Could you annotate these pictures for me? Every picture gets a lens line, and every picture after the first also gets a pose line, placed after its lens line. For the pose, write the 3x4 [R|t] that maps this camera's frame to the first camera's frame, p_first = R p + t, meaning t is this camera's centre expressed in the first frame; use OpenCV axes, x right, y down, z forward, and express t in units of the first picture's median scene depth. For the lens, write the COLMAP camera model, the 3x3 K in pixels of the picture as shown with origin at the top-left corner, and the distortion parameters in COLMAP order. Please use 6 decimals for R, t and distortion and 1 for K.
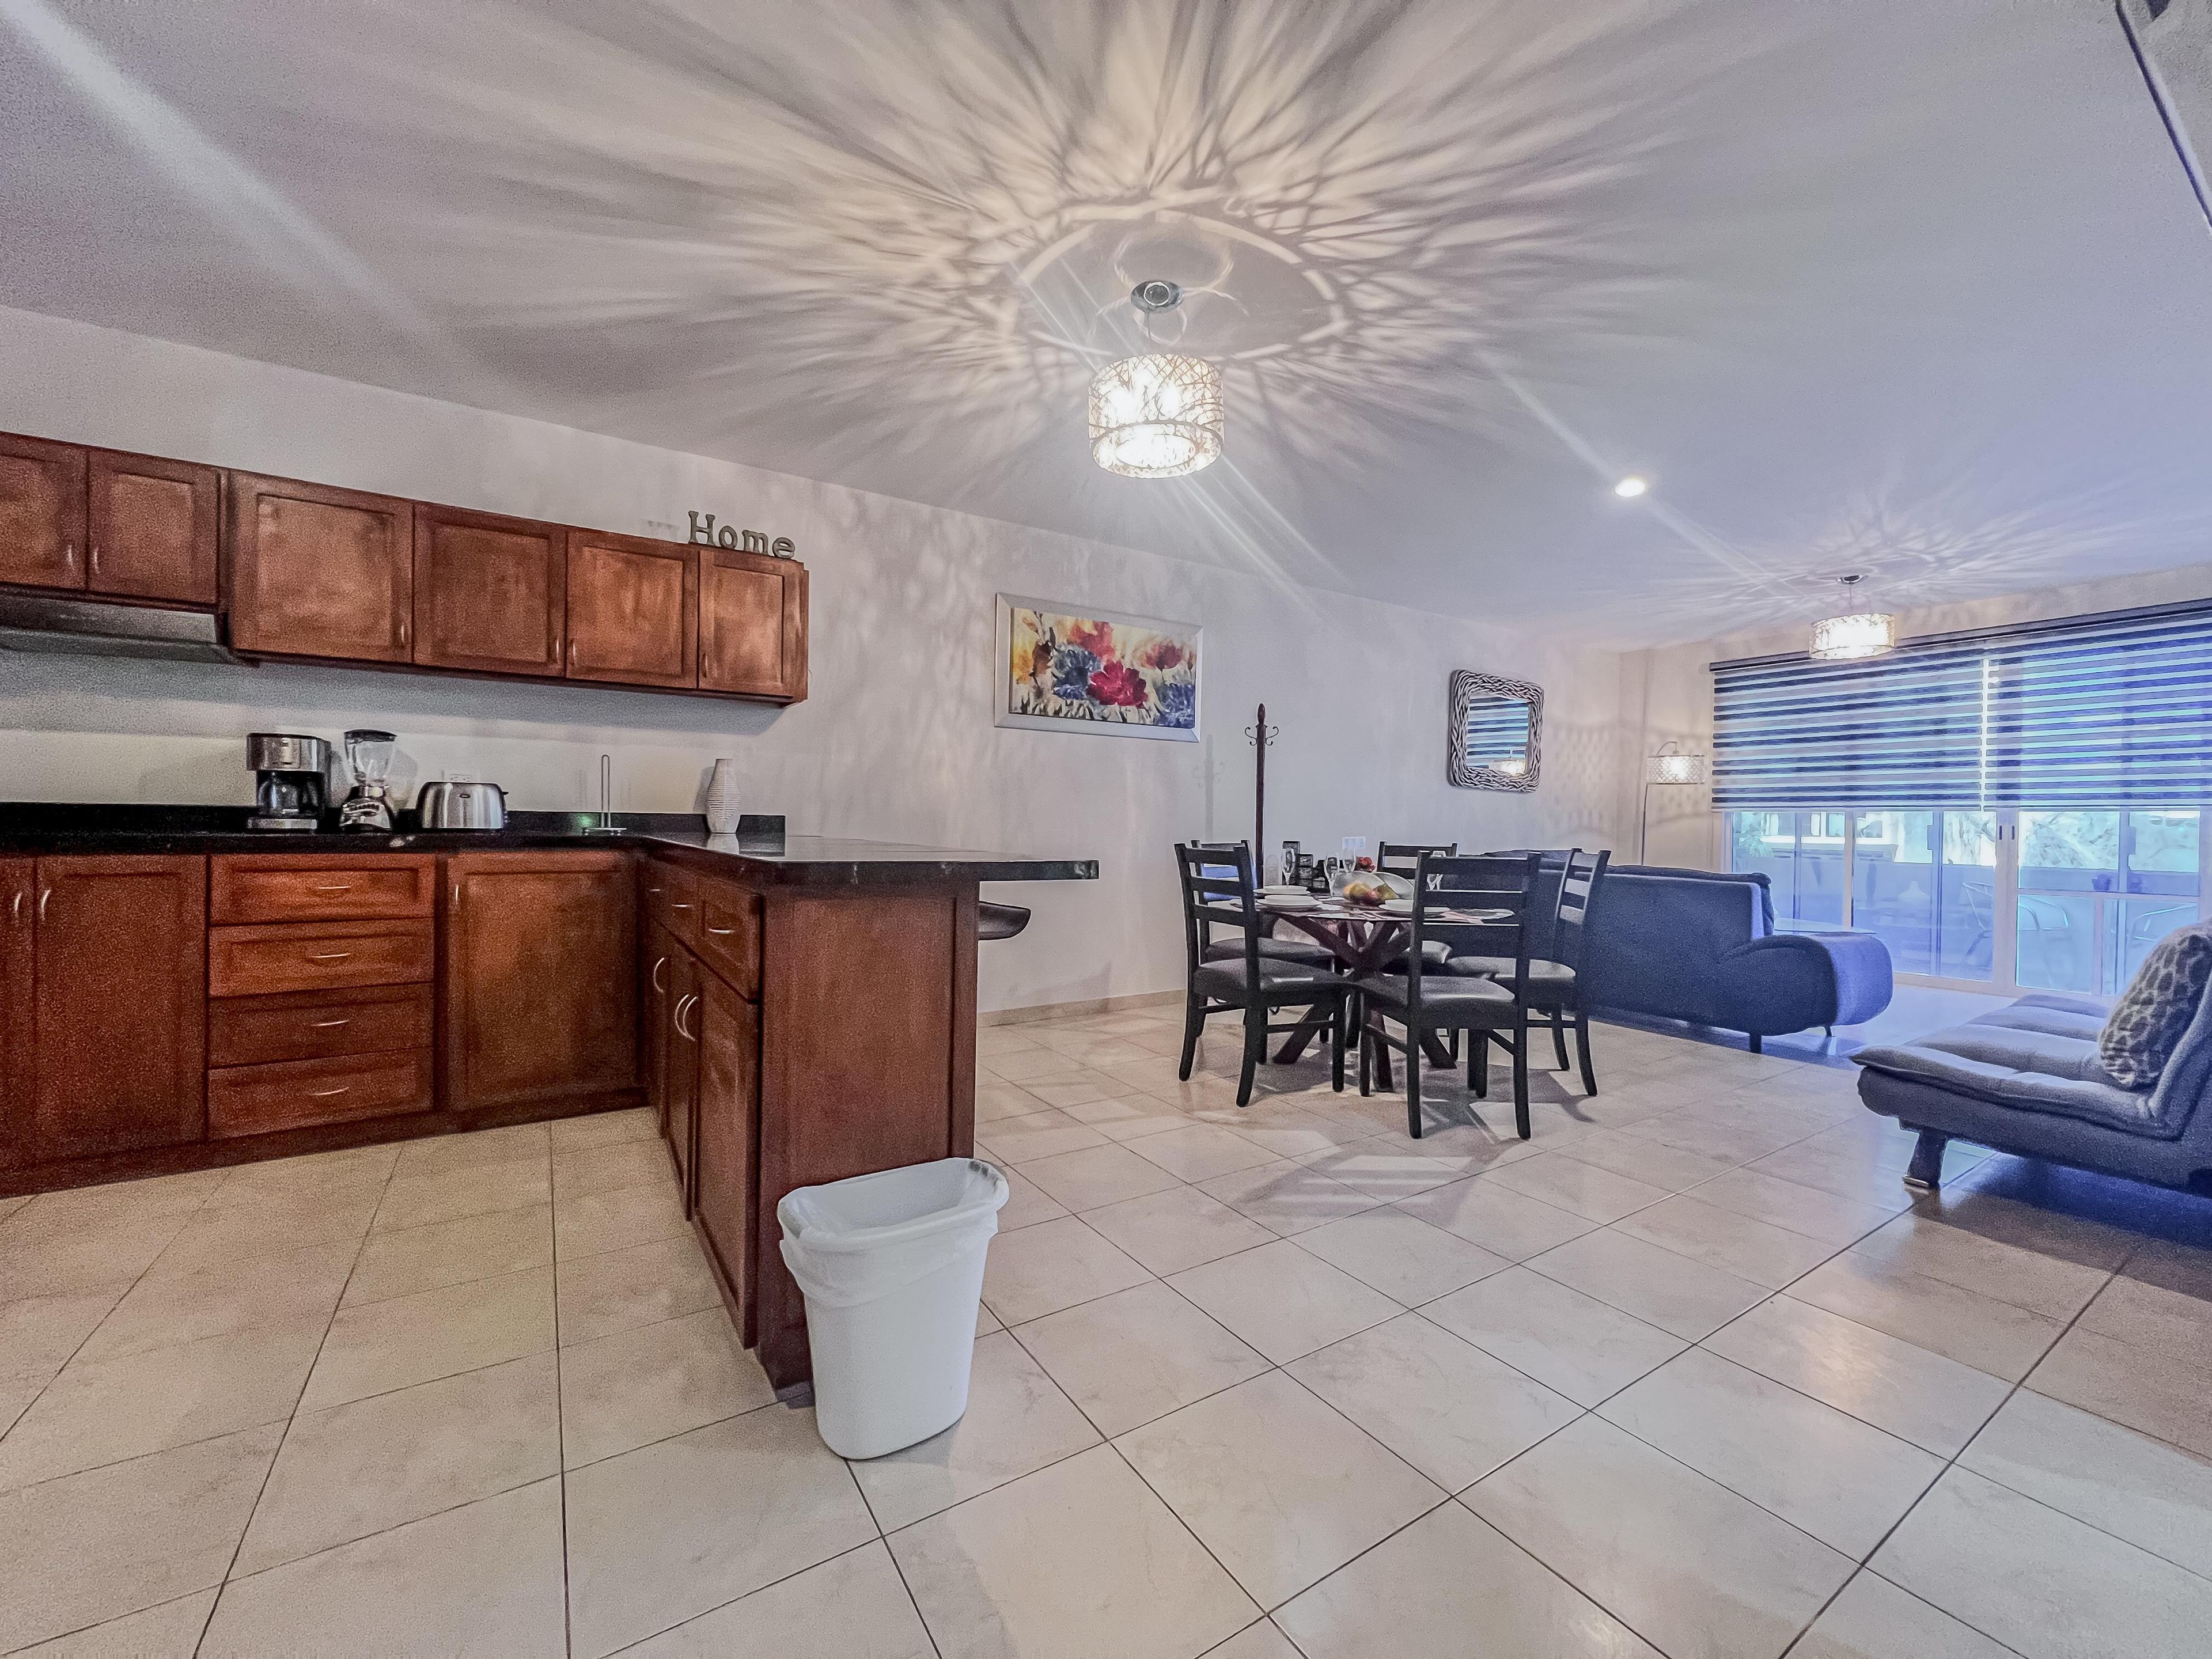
lens RADIAL K [[883.2, 0, 1108.1], [0, 883.2, 829.8], [0, 0, 1]] dist [0.000880, -0.000113]
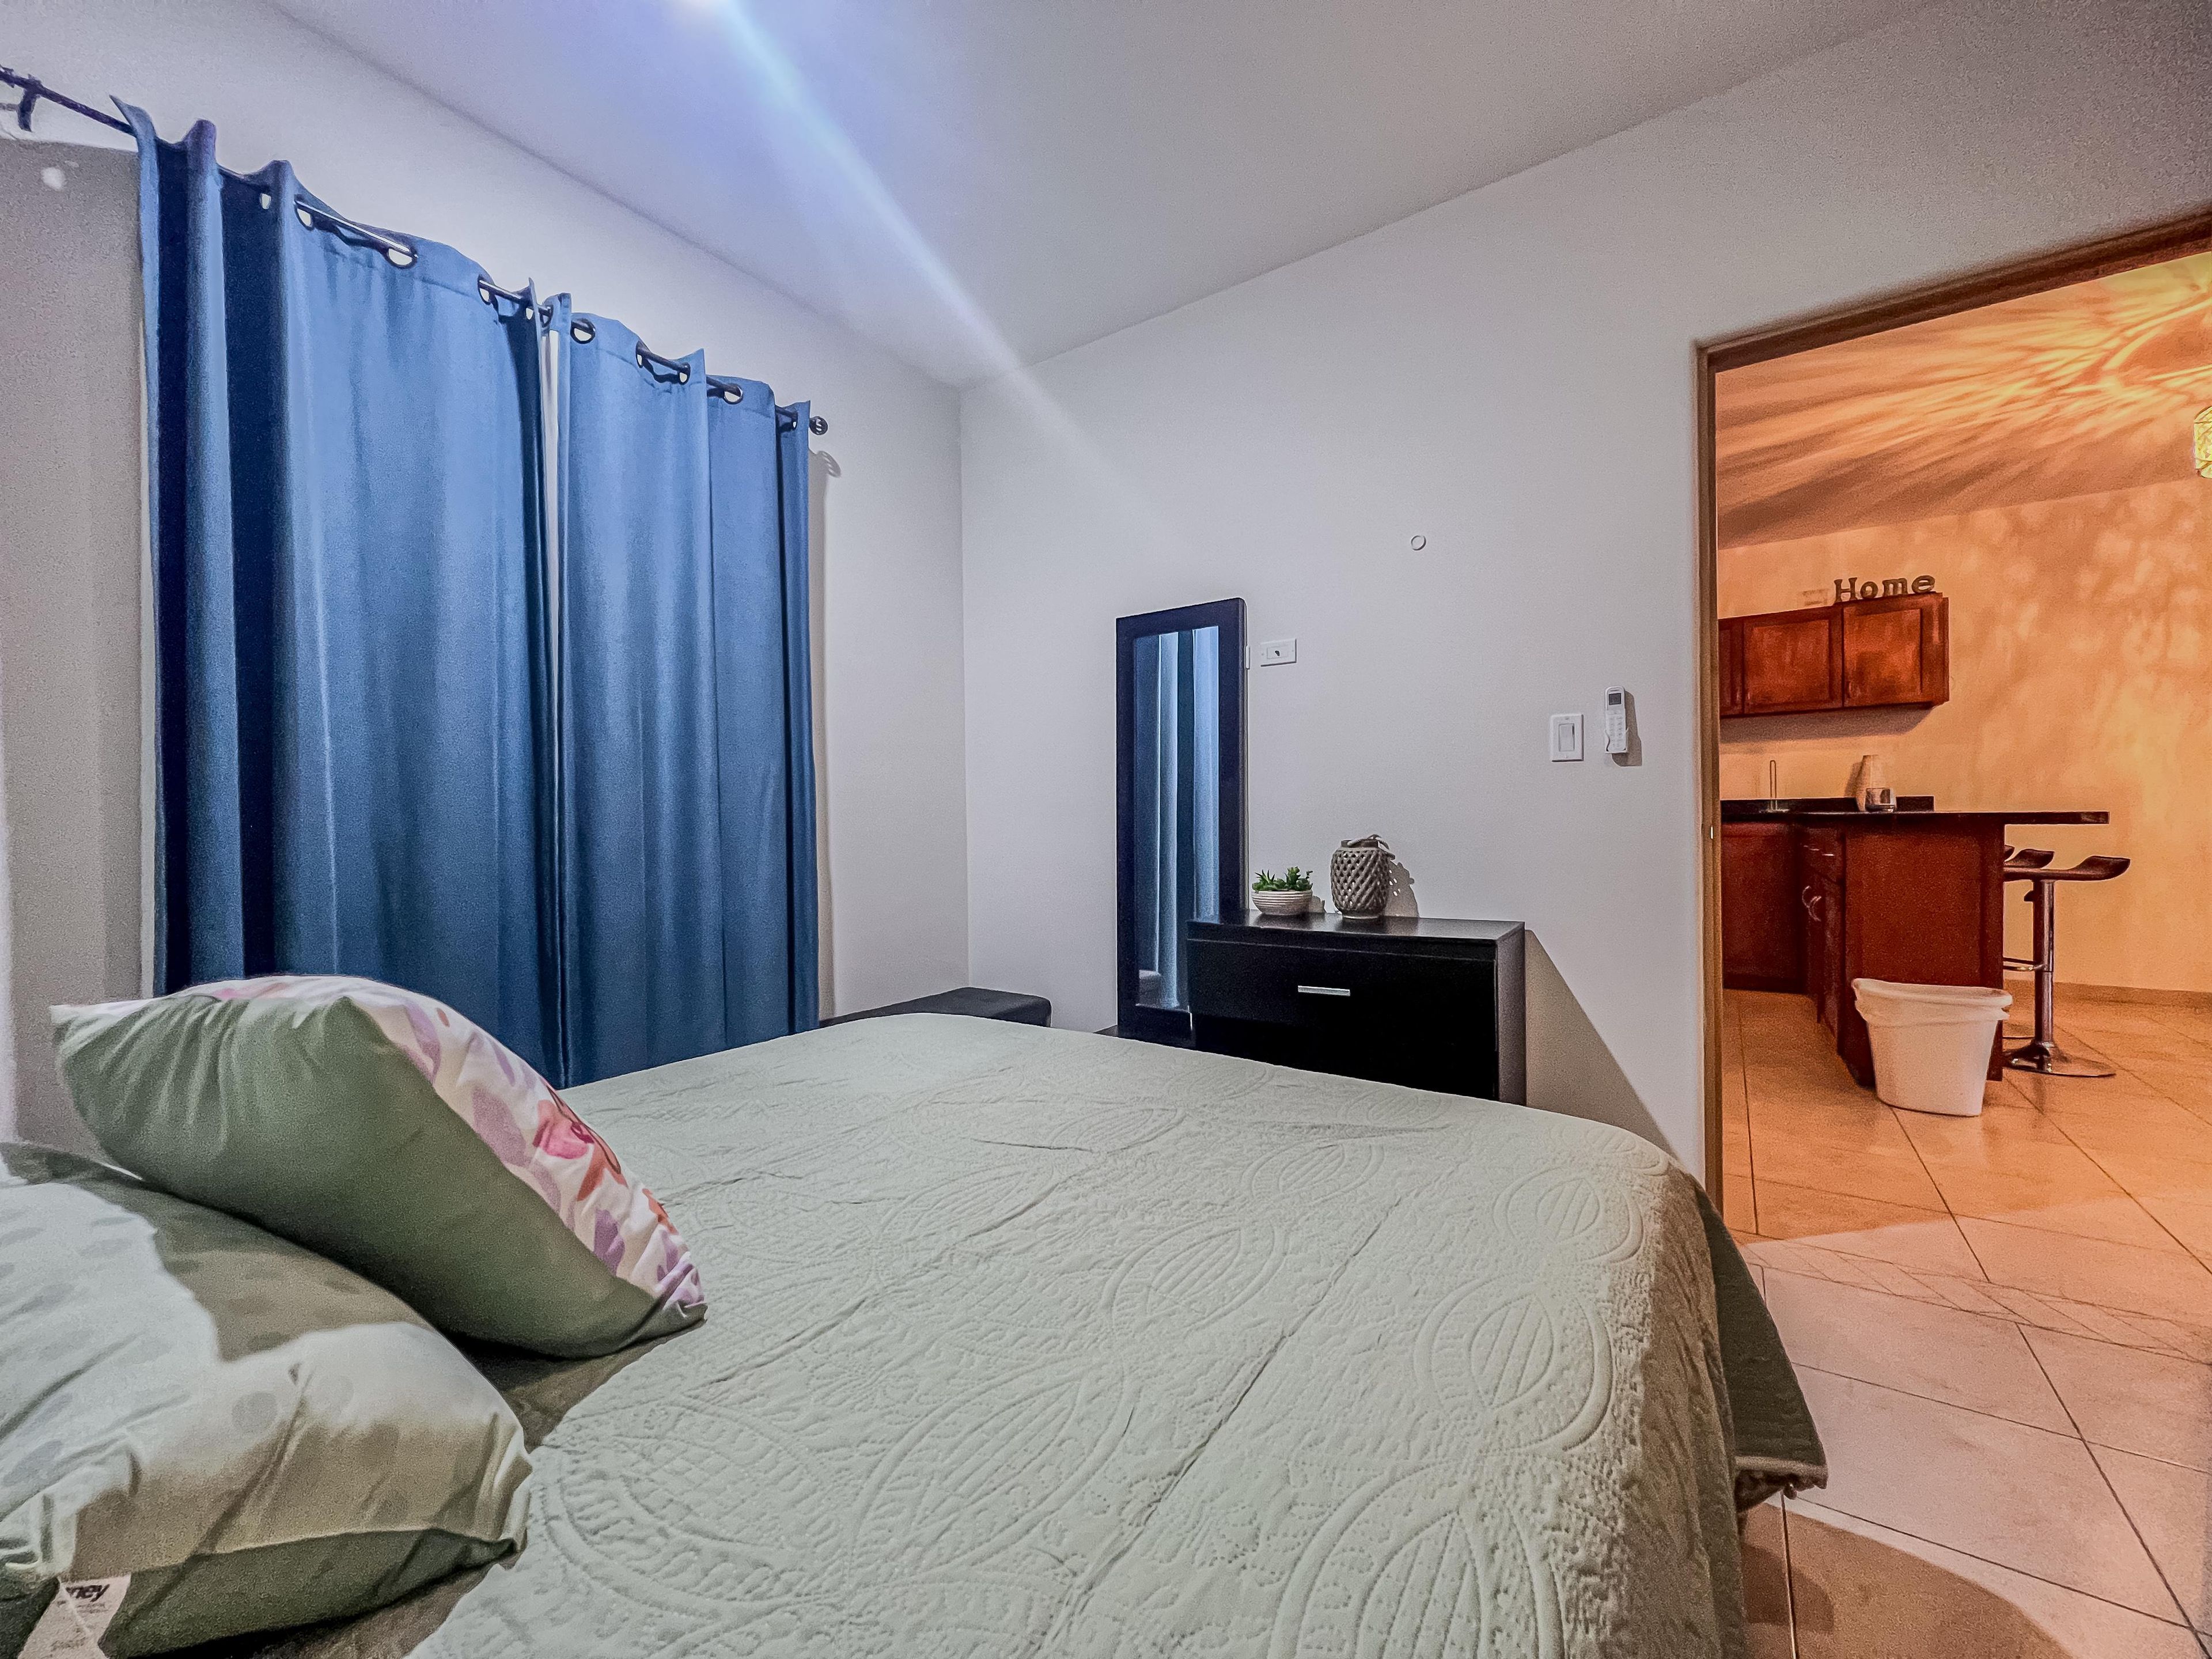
lens RADIAL K [[883.2, 0, 1108.1], [0, 883.2, 829.5], [0, 0, 1]] dist [0.000880, -0.000113]
pose [[0.378623, -0.011559, -0.925479, 0.372659], [0.012723, 0.999893, -0.007283, 0.027173], [0.925464, -0.009018, 0.378729, -0.584799]]
